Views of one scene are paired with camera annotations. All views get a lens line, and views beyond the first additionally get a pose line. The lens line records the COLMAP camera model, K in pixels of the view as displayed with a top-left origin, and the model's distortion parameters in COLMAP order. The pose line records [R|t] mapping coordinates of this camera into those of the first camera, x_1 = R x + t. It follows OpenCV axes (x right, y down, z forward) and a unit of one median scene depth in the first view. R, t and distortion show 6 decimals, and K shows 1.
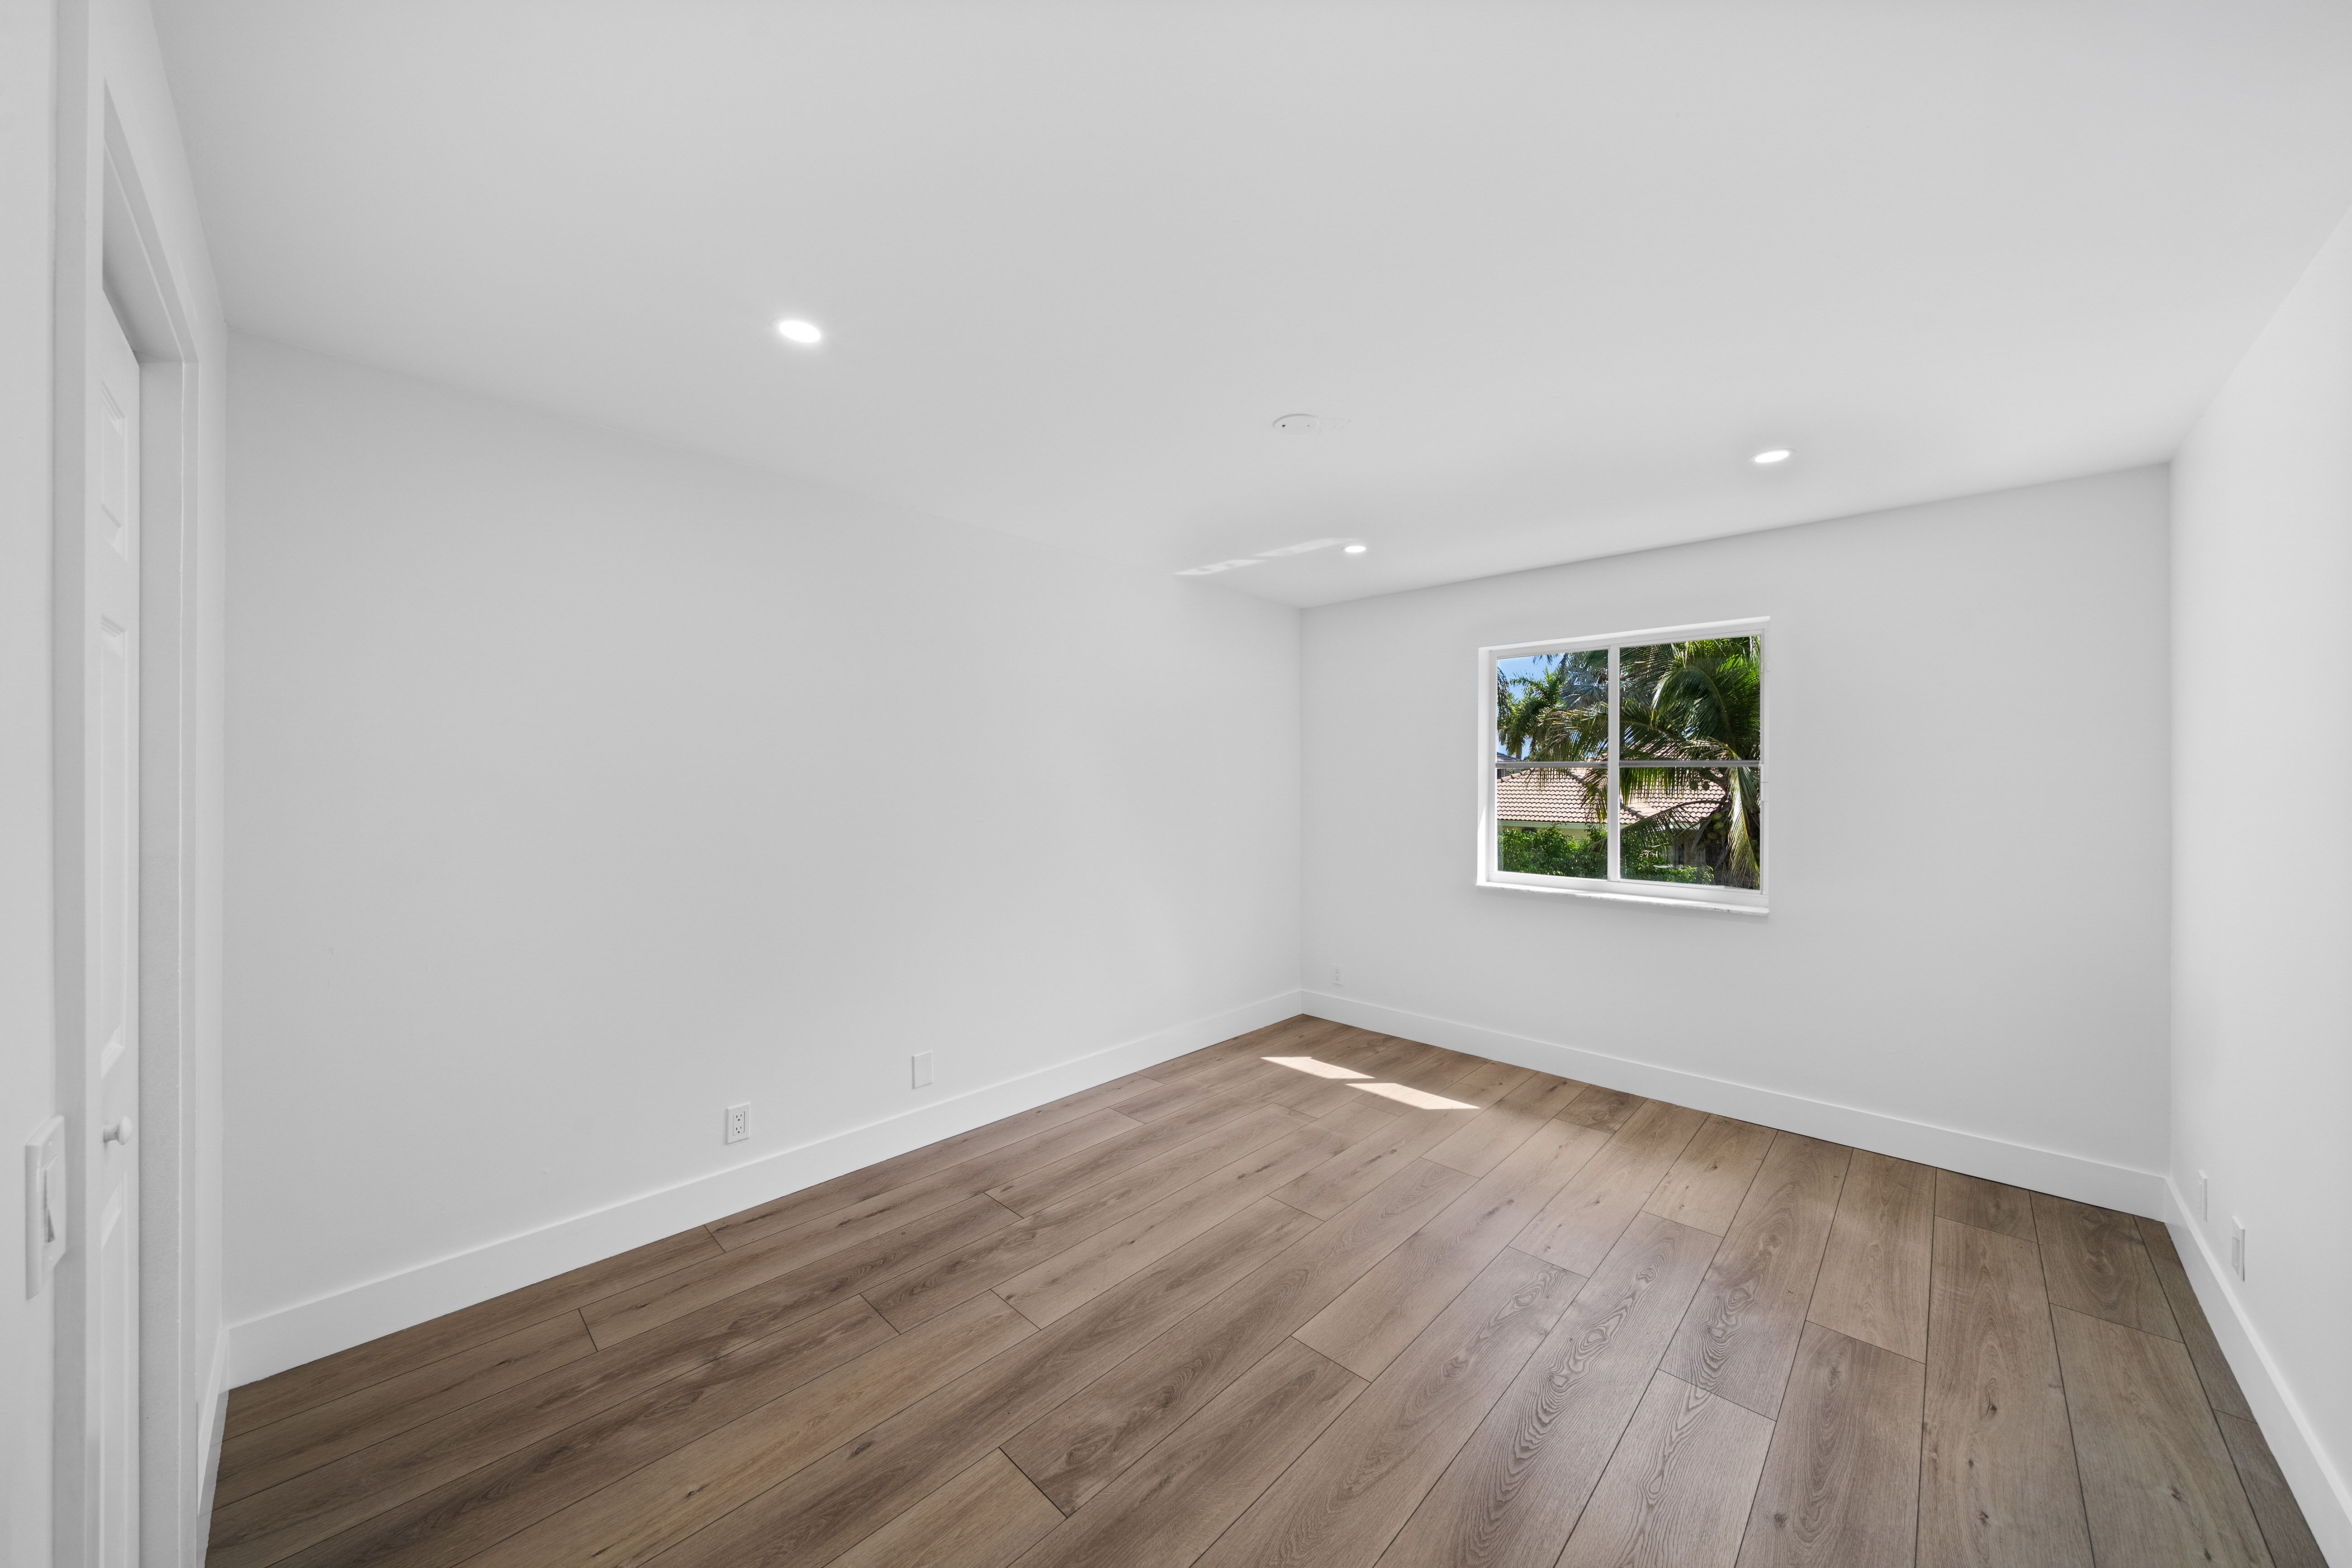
lens RADIAL K [[798.8, 0, 1146.8], [0, 798.8, 778.2], [0, 0, 1]] dist [-0.001045, -0.000239]
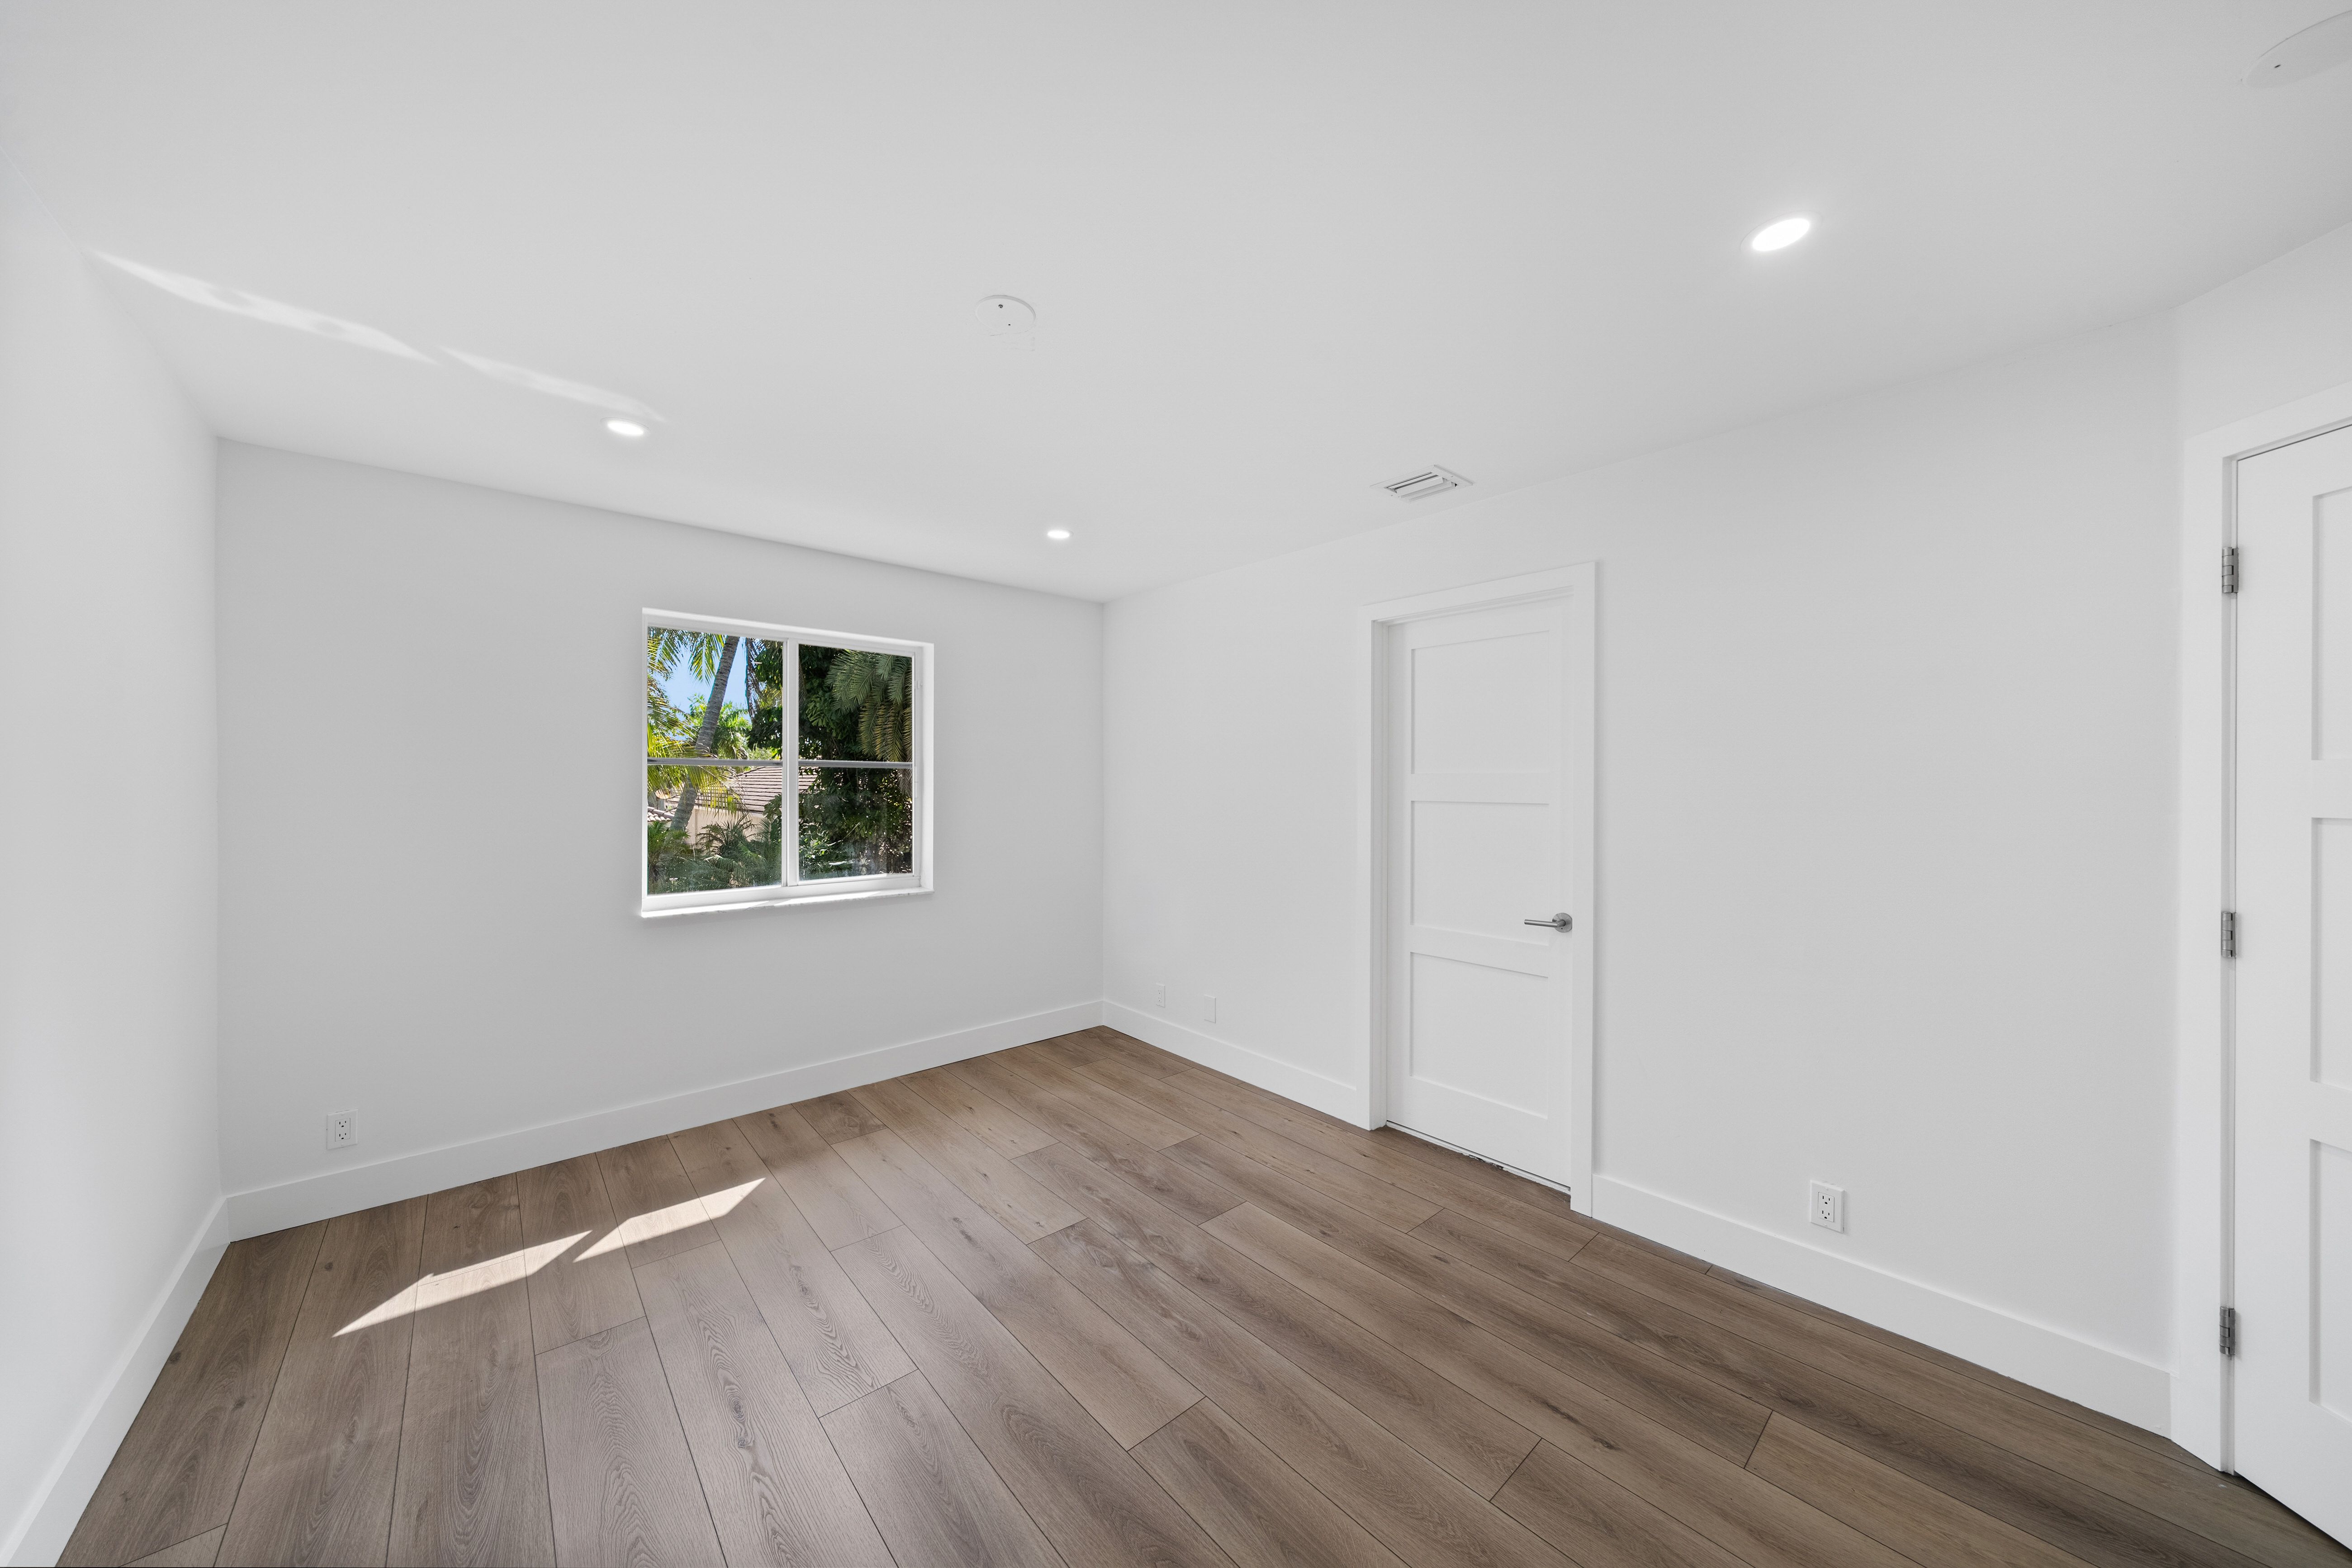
lens RADIAL K [[801.0, 0, 1167.3], [0, 801.0, 782.0], [0, 0, 1]] dist [-0.001611, -0.000169]
pose [[0.063810, -0.002859, 0.997958, -0.404340], [-0.004766, 0.999984, 0.003169, -0.001381], [-0.997951, -0.004958, 0.063796, 0.567347]]
